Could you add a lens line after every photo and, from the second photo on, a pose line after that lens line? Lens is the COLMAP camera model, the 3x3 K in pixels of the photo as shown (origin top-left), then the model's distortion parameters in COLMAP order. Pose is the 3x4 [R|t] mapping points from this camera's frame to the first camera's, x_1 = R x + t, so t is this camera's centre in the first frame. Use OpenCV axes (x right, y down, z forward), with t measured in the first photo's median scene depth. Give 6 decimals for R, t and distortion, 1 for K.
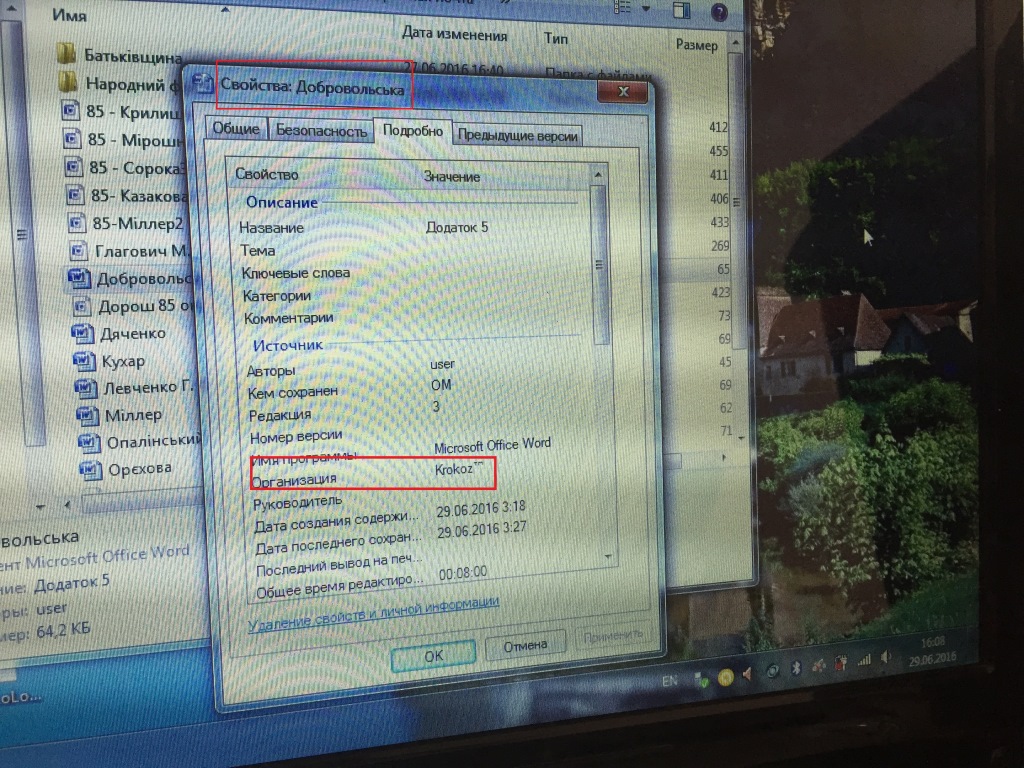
lens RADIAL K [[867.1, 0, 502.6], [0, 867.1, 378.2], [0, 0, 1]] dist [0.059638, -0.111343]
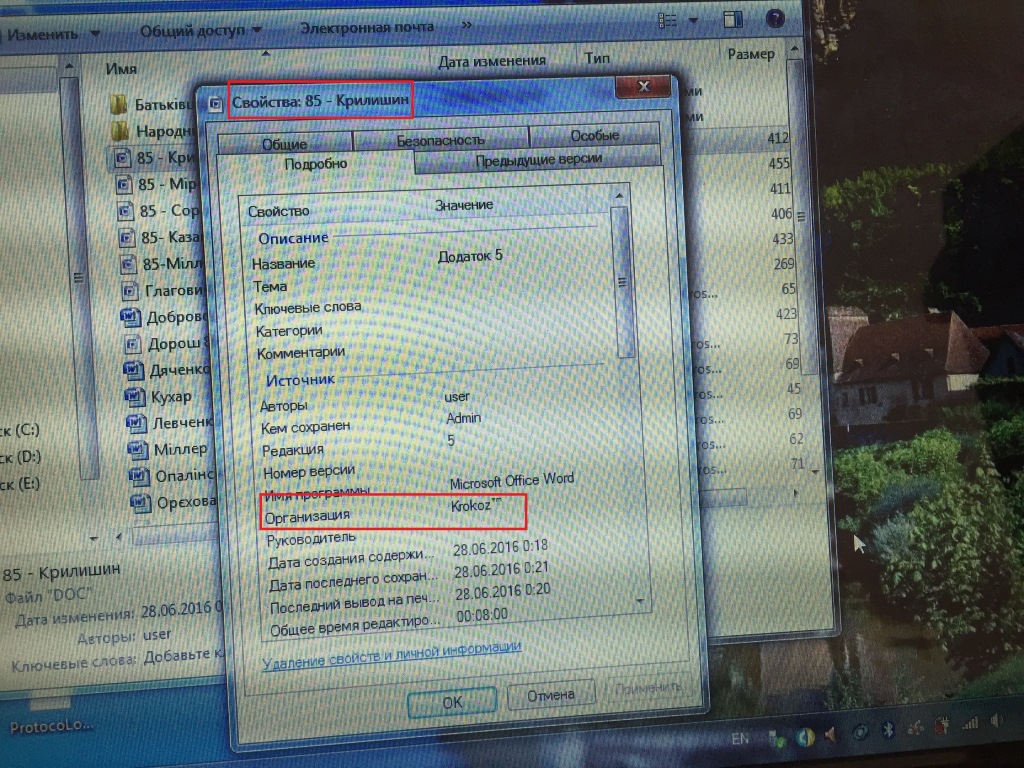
lens RADIAL K [[881.2, 0, 511.9], [0, 881.2, 362.4], [0, 0, 1]] dist [0.055804, -0.101439]
pose [[0.987412, -0.017441, -0.157205, 0.110648], [0.010077, 0.998819, -0.047521, -0.005149], [0.157848, 0.045339, 0.986422, 0.026922]]
